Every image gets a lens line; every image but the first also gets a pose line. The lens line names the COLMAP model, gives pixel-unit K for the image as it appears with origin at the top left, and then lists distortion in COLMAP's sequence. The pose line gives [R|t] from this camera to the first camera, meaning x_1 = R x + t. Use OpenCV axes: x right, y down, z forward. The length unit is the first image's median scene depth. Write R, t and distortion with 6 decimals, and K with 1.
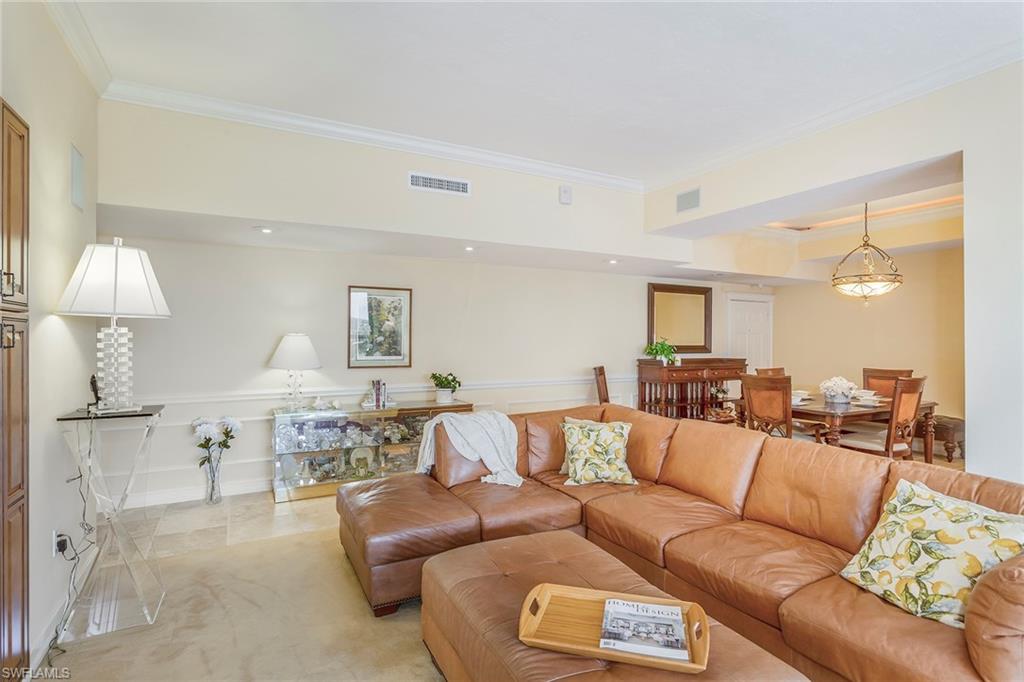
lens RADIAL K [[507.6, 0, 512.9], [0, 507.6, 344.9], [0, 0, 1]] dist [-0.004855, -0.000349]
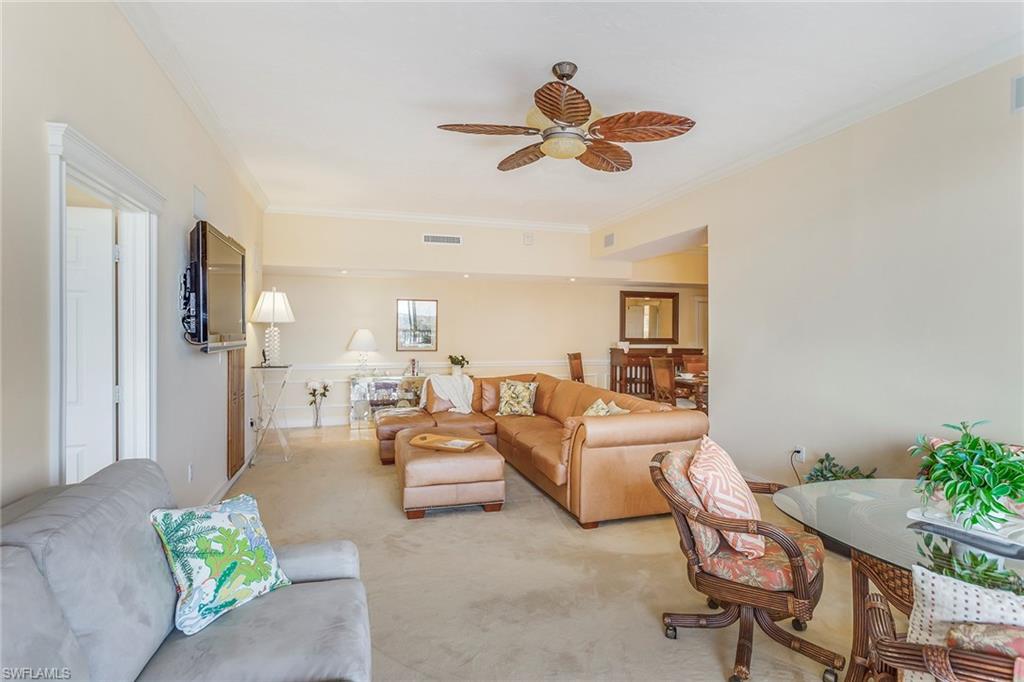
lens RADIAL K [[515.5, 0, 512.0], [0, 515.5, 341.0], [0, 0, 1]] dist [0.000429, 0.000085]
pose [[0.981240, 0.006097, -0.192695, 0.380326], [-0.004979, 0.999968, 0.006281, 0.002802], [0.192728, -0.005204, 0.981239, -0.570246]]
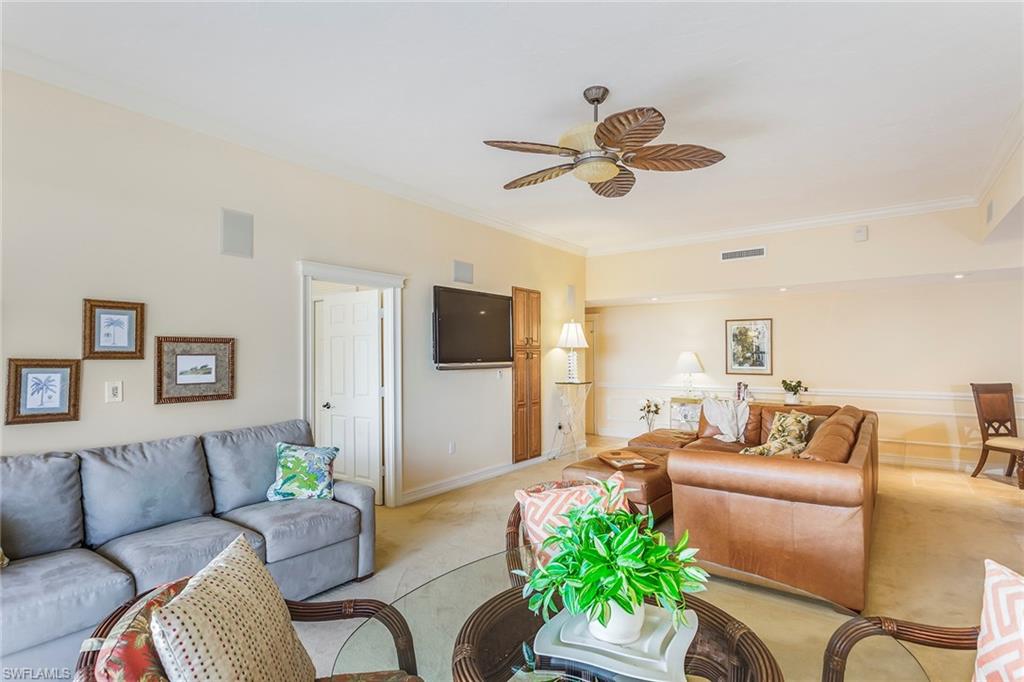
lens RADIAL K [[510.0, 0, 509.2], [0, 510.0, 359.3], [0, 0, 1]] dist [-0.000198, 0.000155]
pose [[0.416709, 0.003492, -0.909033, 0.903156], [-0.002338, 0.999993, 0.002769, -0.001287], [0.909037, 0.000972, 0.416715, -0.266997]]
